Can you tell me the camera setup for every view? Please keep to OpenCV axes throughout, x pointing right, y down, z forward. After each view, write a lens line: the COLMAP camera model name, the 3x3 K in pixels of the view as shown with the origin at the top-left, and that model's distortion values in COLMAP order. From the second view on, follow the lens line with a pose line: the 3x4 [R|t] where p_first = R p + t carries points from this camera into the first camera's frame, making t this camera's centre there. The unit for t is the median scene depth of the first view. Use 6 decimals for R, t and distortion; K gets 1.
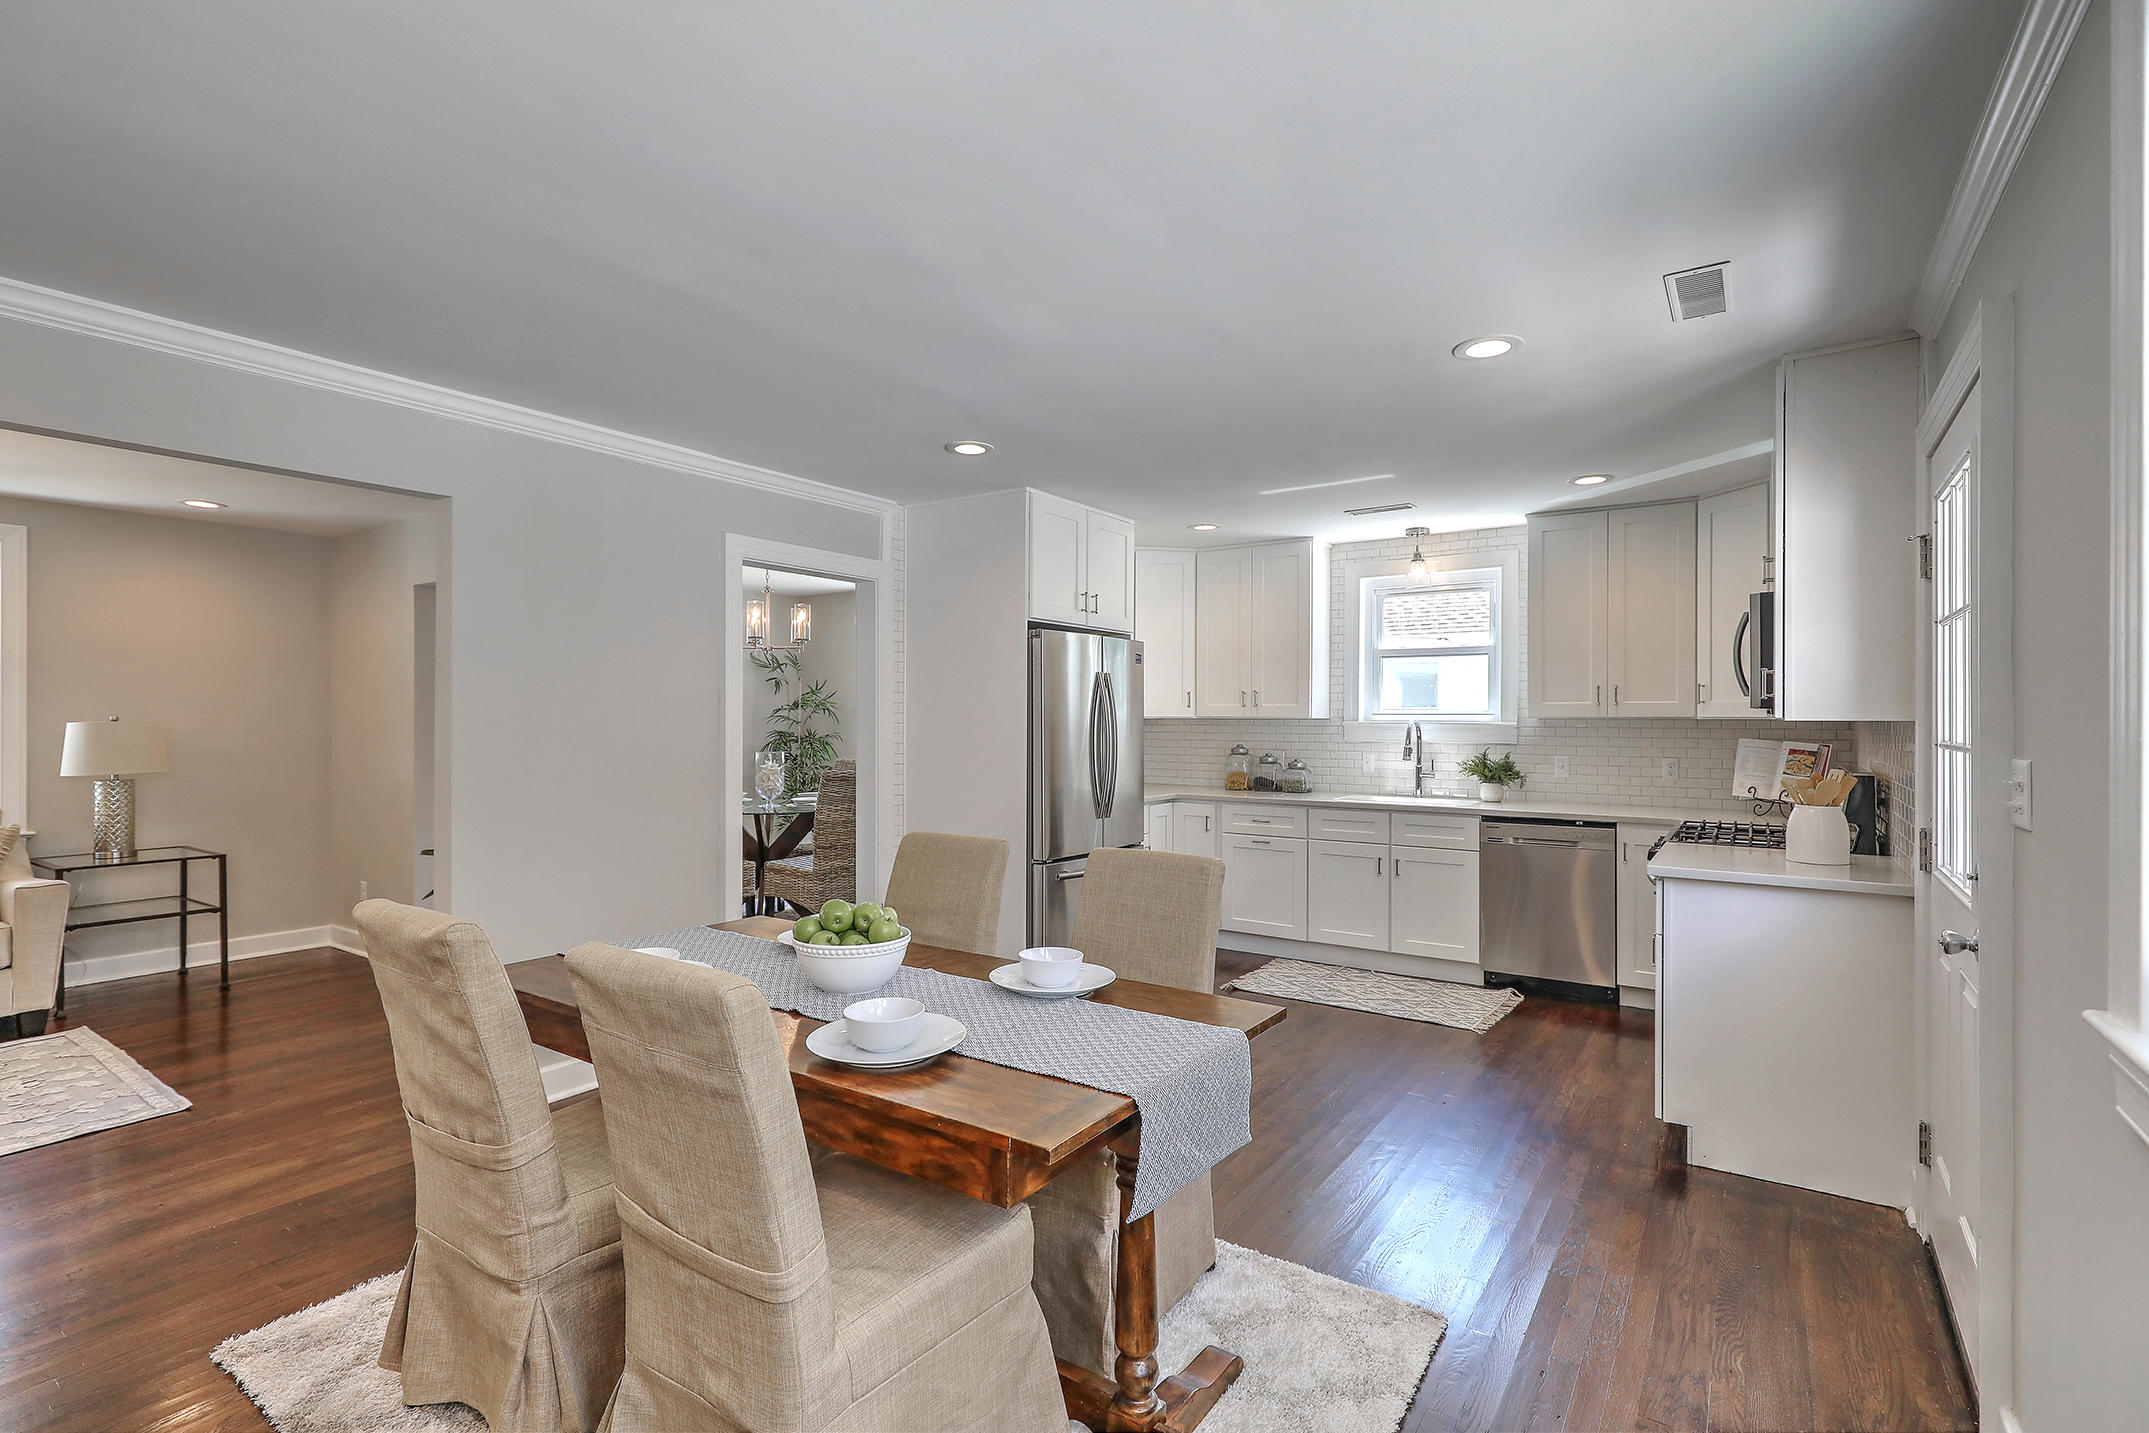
lens RADIAL K [[983.6, 0, 1042.7], [0, 983.6, 715.1], [0, 0, 1]] dist [0.001655, 0.000160]
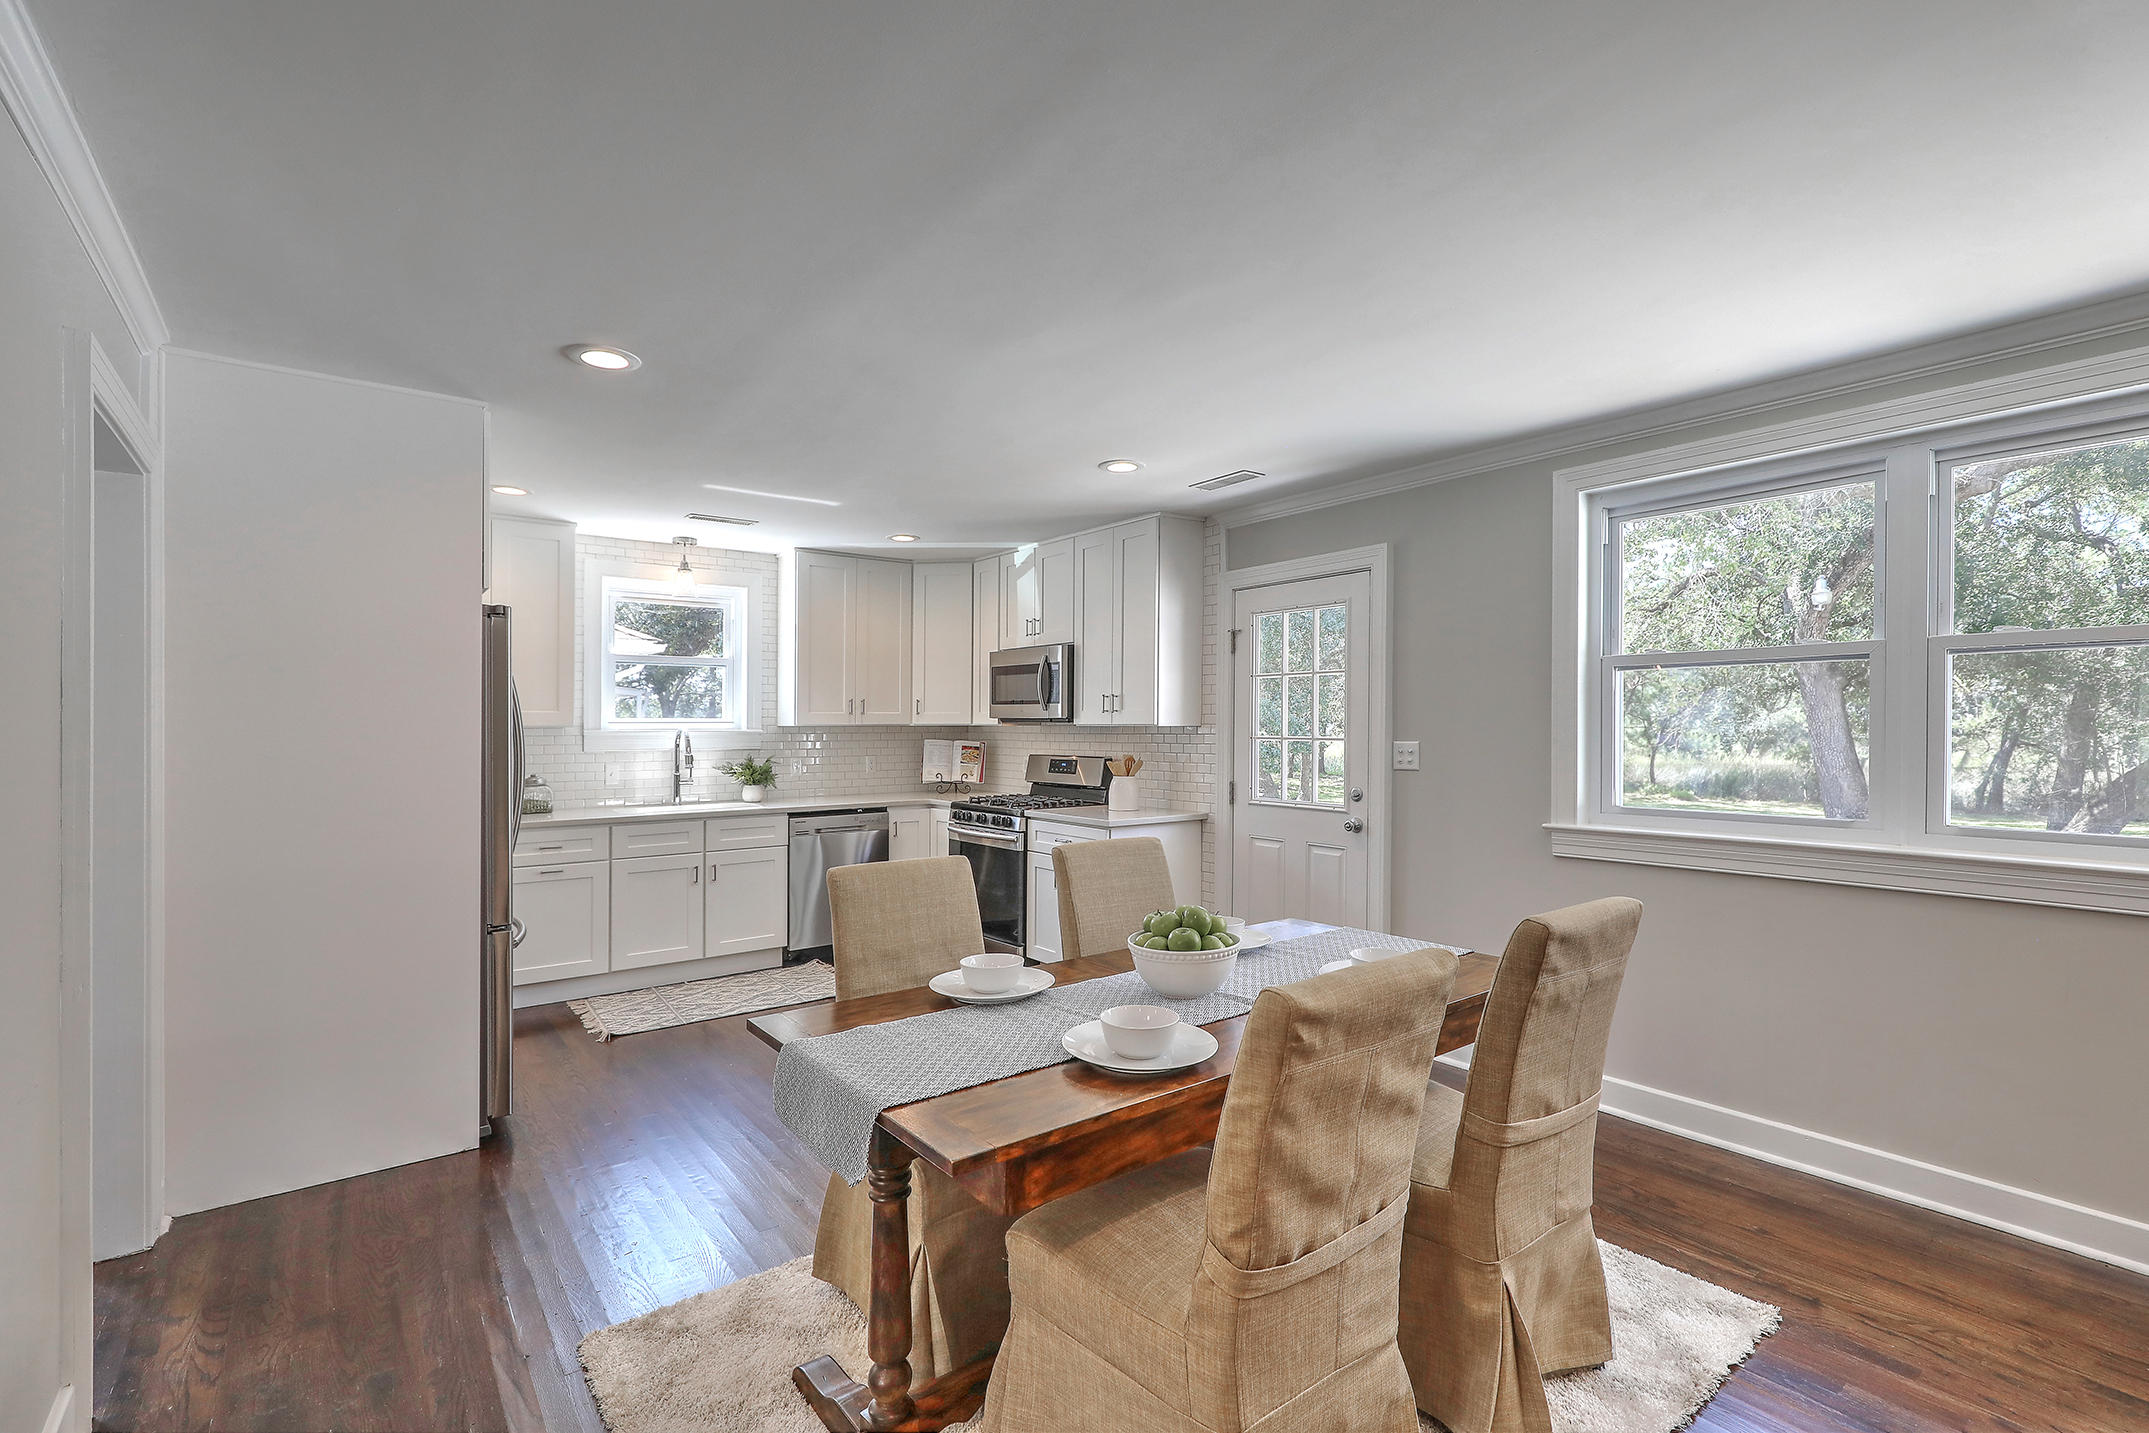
lens RADIAL K [[986.2, 0, 1118.7], [0, 986.2, 715.4], [0, 0, 1]] dist [0.000421, 0.000057]
pose [[0.283970, 0.006062, 0.958814, -0.479986], [0.000472, 0.999979, -0.006462, -0.001000], [-0.958833, 0.002287, 0.283961, 0.296917]]
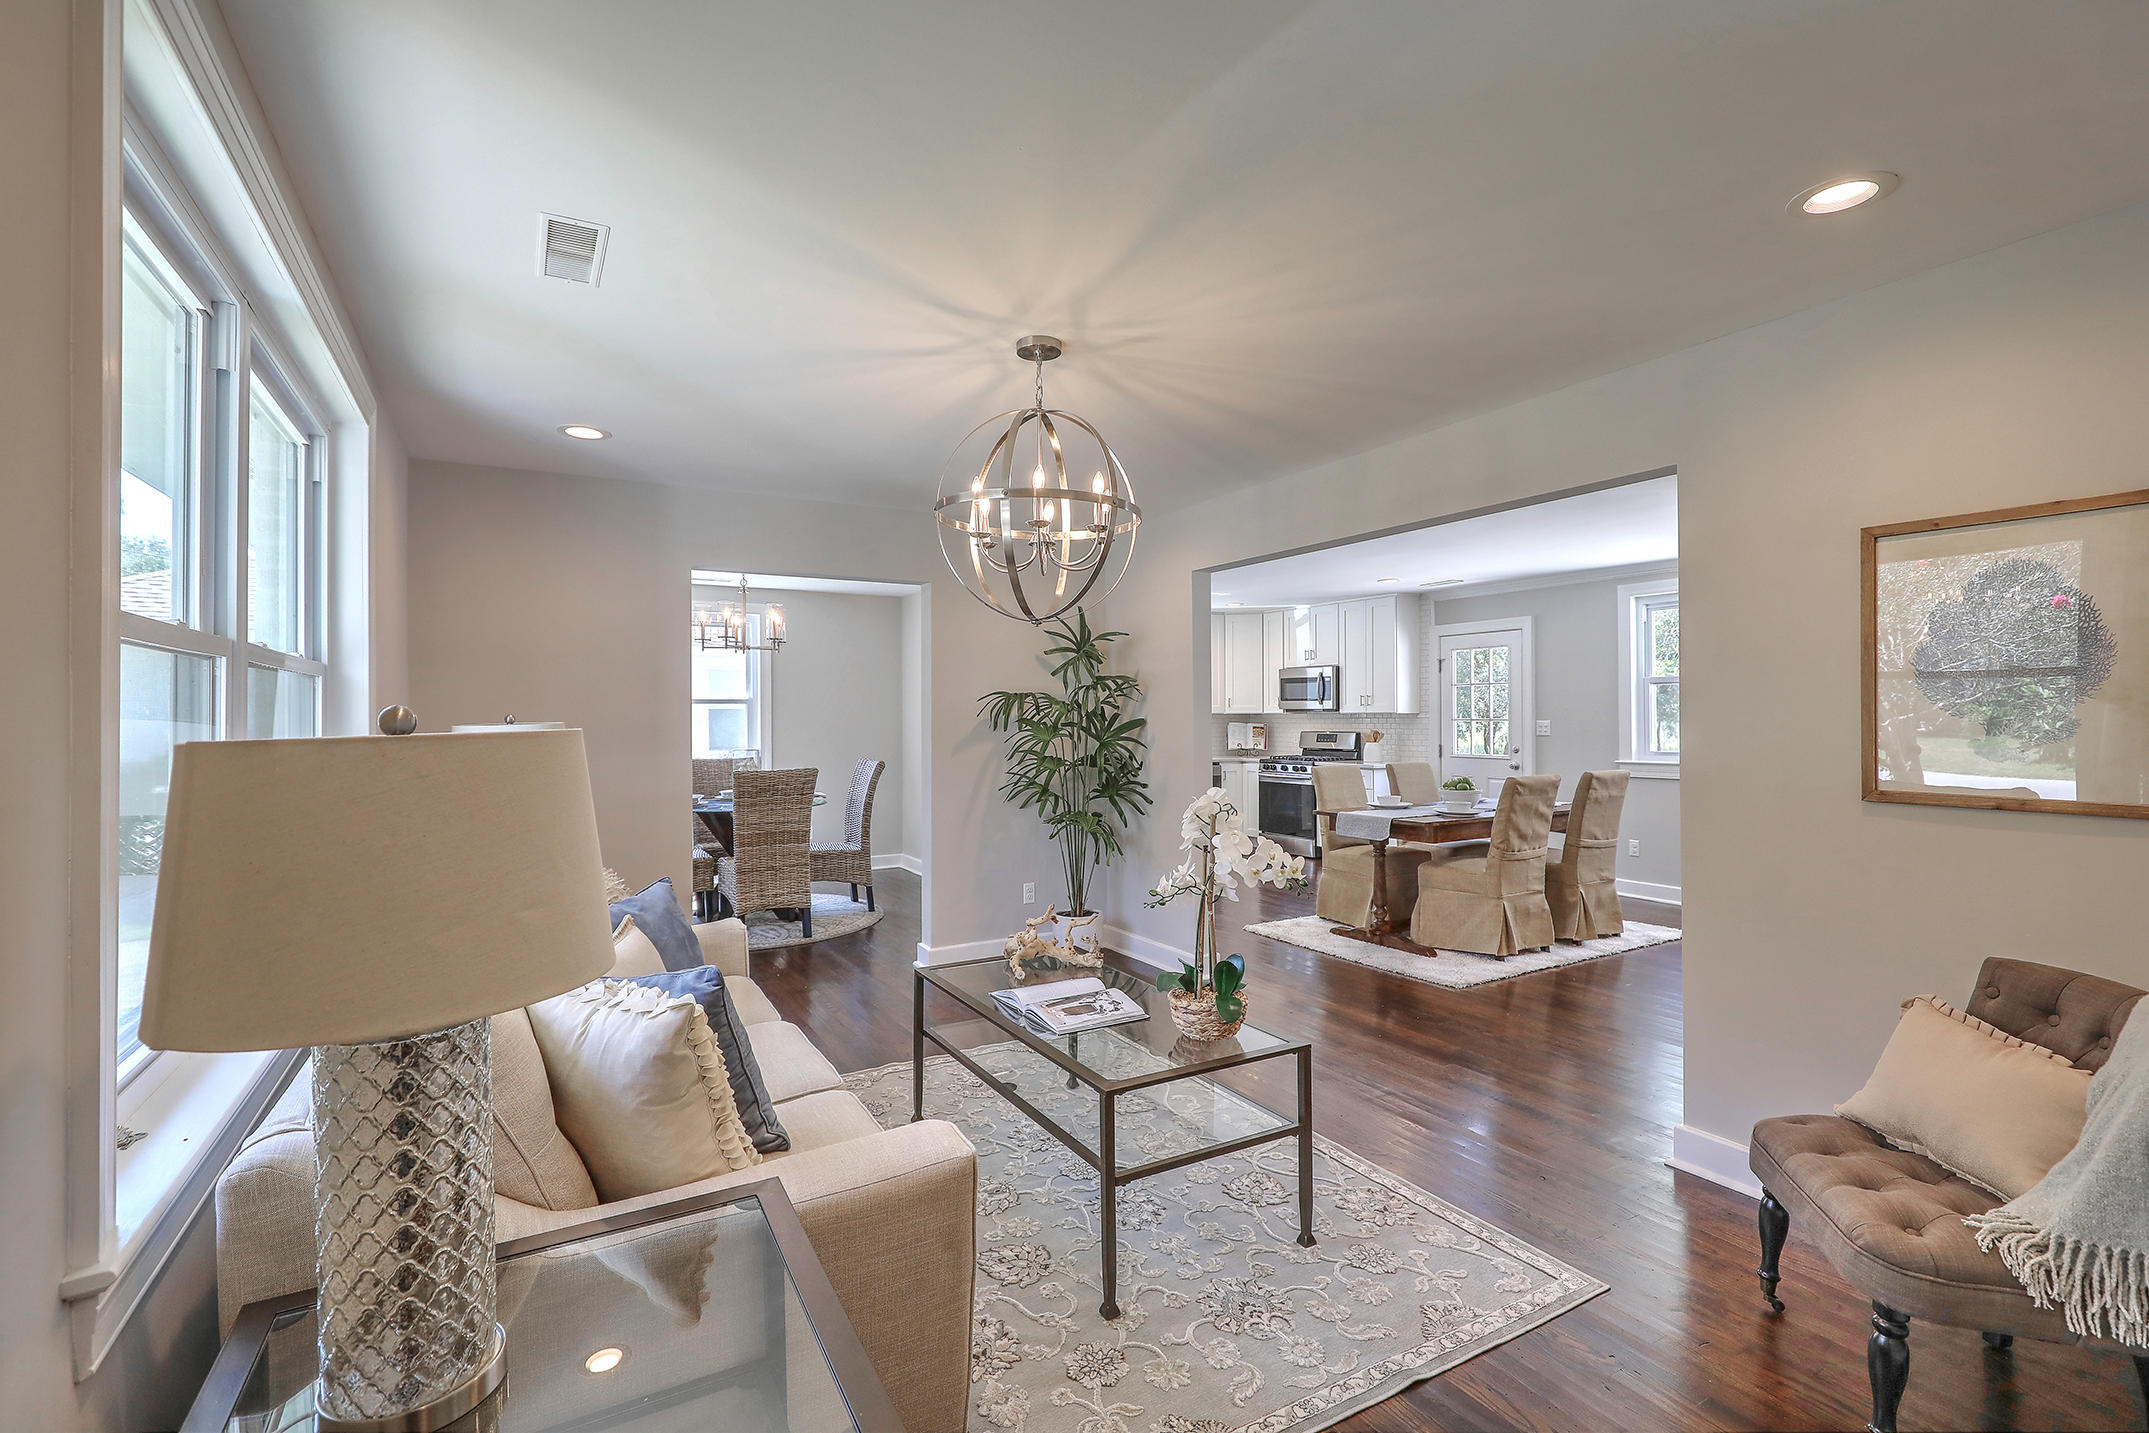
lens RADIAL K [[997.2, 0, 1092.1], [0, 997.2, 689.8], [0, 0, 1]] dist [-0.000255, -0.000043]
pose [[0.413726, 0.016873, 0.910245, -1.301746], [0.007701, 0.999728, -0.022032, -0.002910], [-0.910369, 0.016125, 0.413484, 0.297431]]
